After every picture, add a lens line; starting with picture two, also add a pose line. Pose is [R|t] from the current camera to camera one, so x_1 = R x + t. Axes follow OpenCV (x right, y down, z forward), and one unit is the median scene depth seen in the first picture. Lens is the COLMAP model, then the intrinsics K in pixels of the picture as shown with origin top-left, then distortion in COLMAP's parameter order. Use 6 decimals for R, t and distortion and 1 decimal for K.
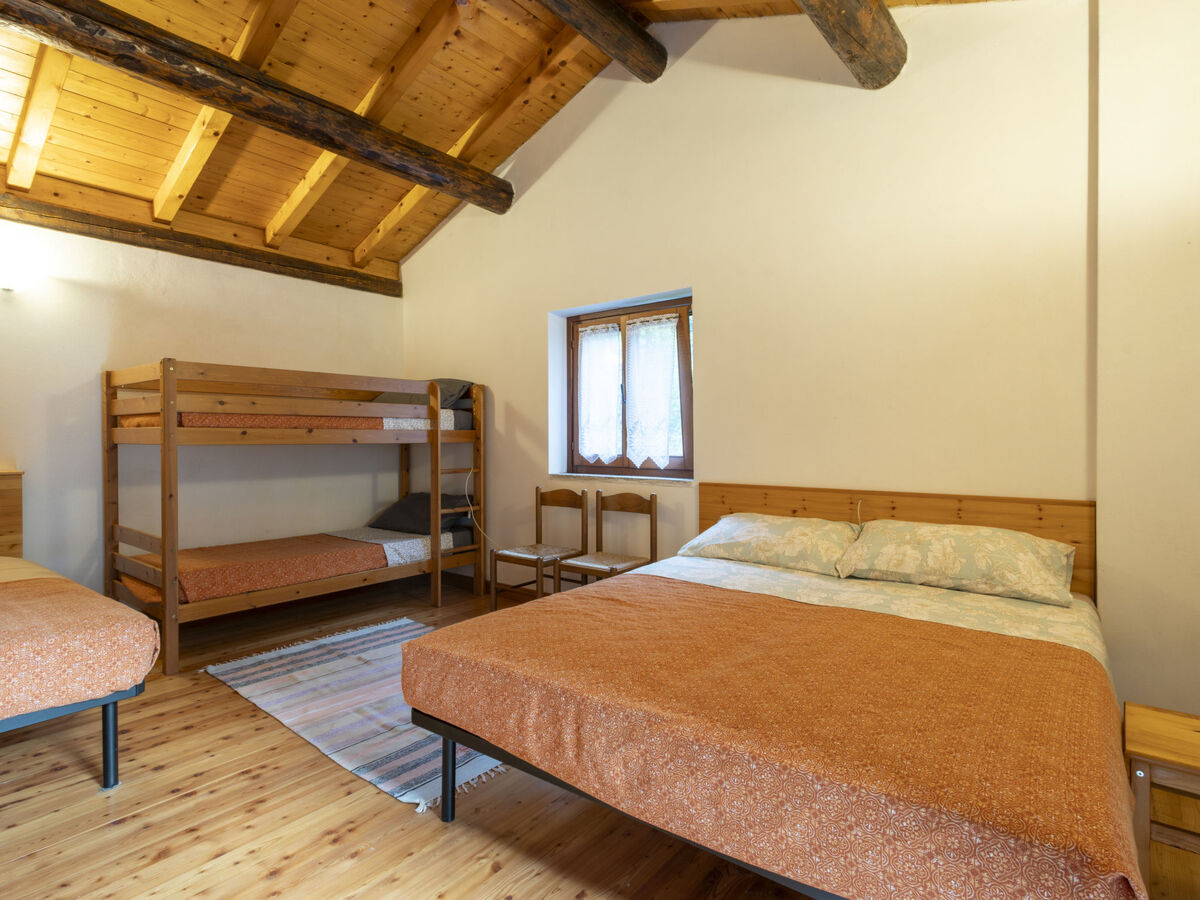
lens RADIAL K [[626.6, 0, 595.1], [0, 626.6, 450.3], [0, 0, 1]] dist [0.005071, -0.001489]
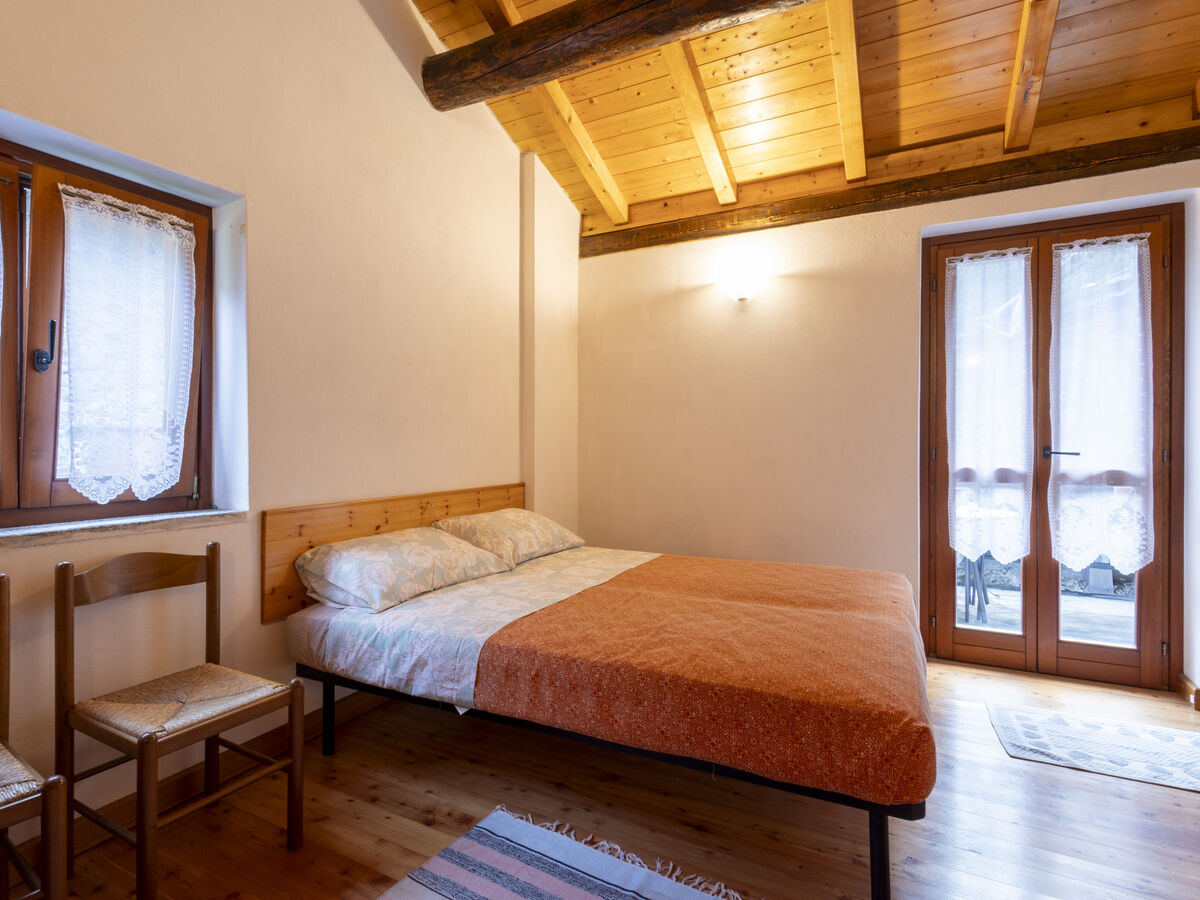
lens RADIAL K [[626.6, 0, 594.8], [0, 626.6, 443.9], [0, 0, 1]] dist [0.005071, -0.001489]
pose [[-0.190280, -0.011234, 0.981666, -0.486367], [0.007747, 0.999886, 0.012944, -0.021736], [-0.981699, 0.010068, -0.190171, 0.729490]]
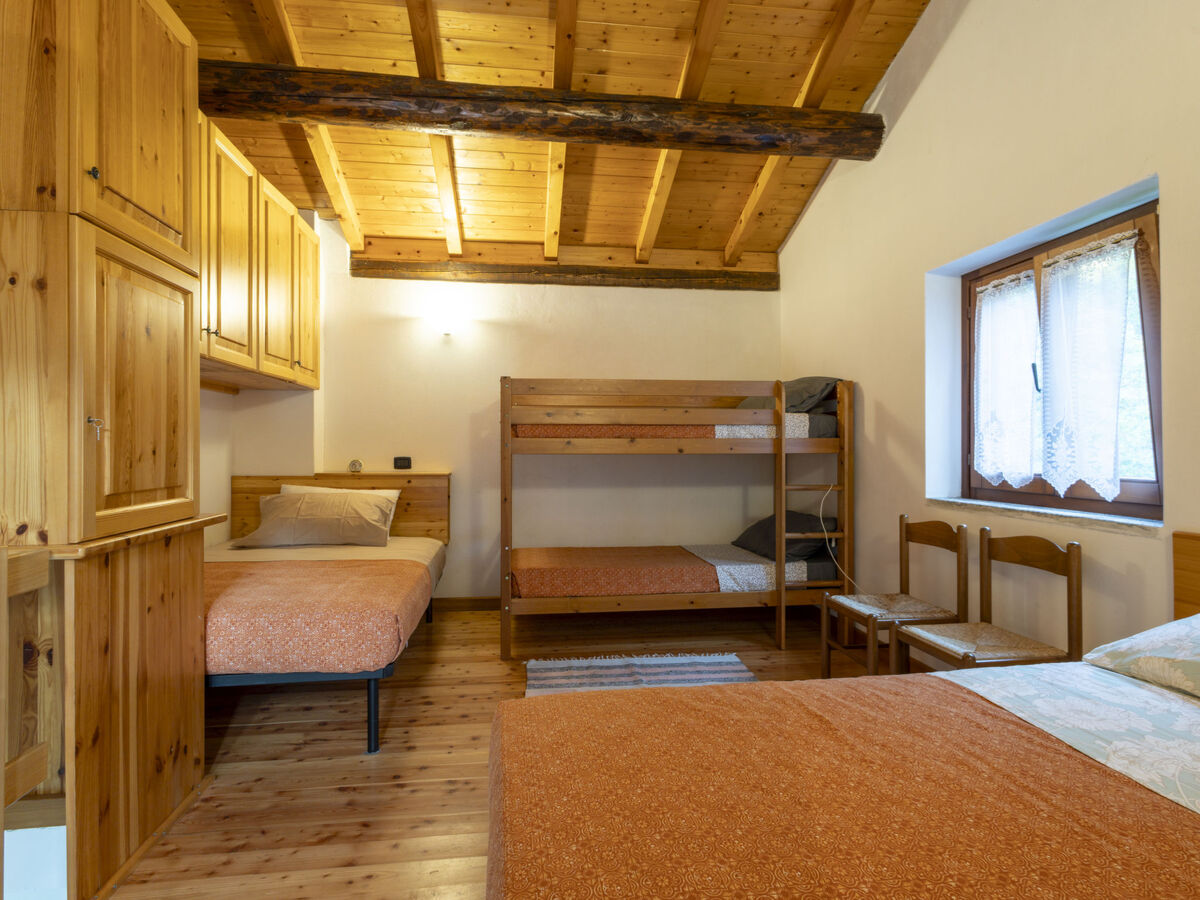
lens RADIAL K [[626.6, 0, 590.0], [0, 626.6, 448.8], [0, 0, 1]] dist [0.005071, -0.001489]
pose [[0.717963, 0.002663, -0.696076, 0.167441], [-0.014596, 0.999830, -0.011230, -0.005501], [0.695928, 0.018222, 0.717880, 0.242607]]
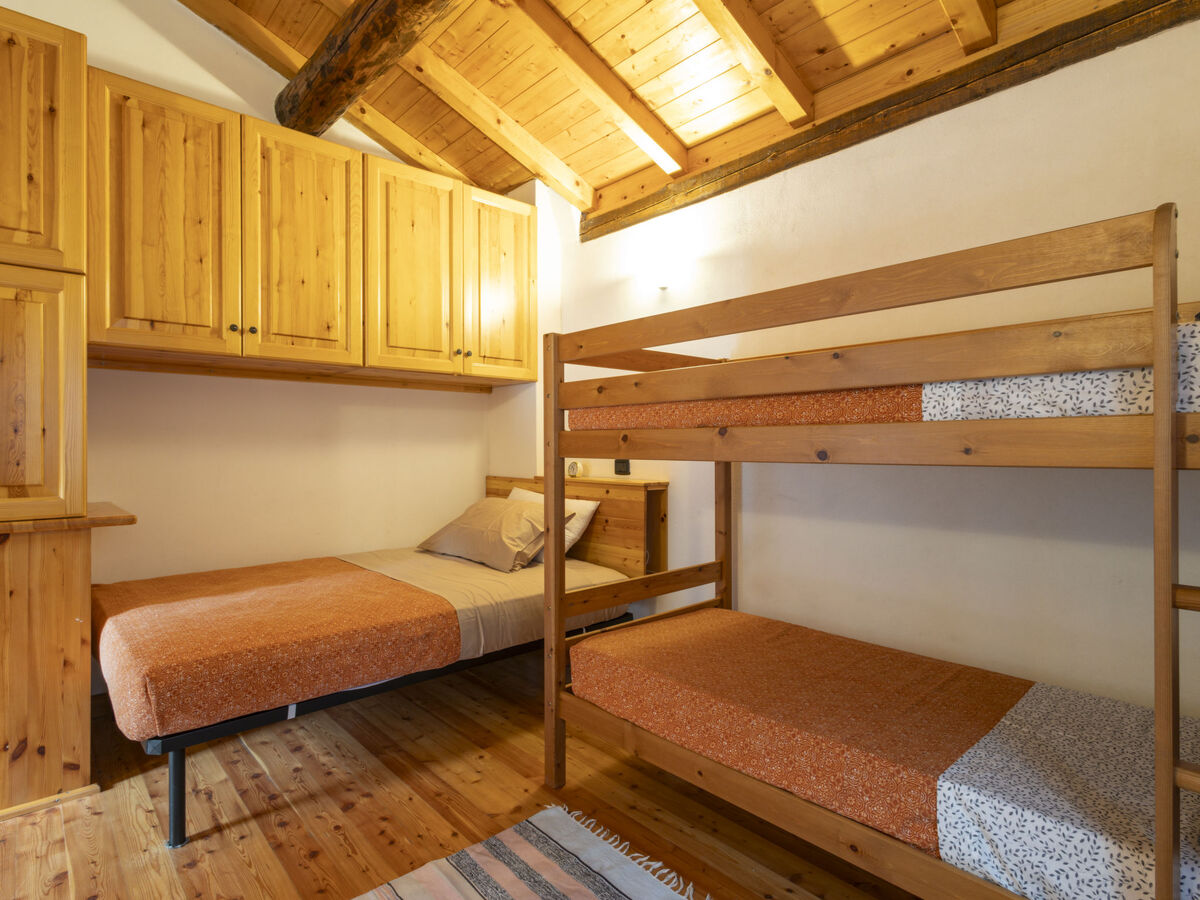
lens RADIAL K [[626.6, 0, 603.0], [0, 626.6, 449.2], [0, 0, 1]] dist [0.005071, -0.001489]
pose [[-0.147756, 0.005333, -0.989009, 0.003506], [-0.019295, 0.999780, 0.008273, -0.019417], [0.988836, 0.020305, -0.147621, 0.933743]]
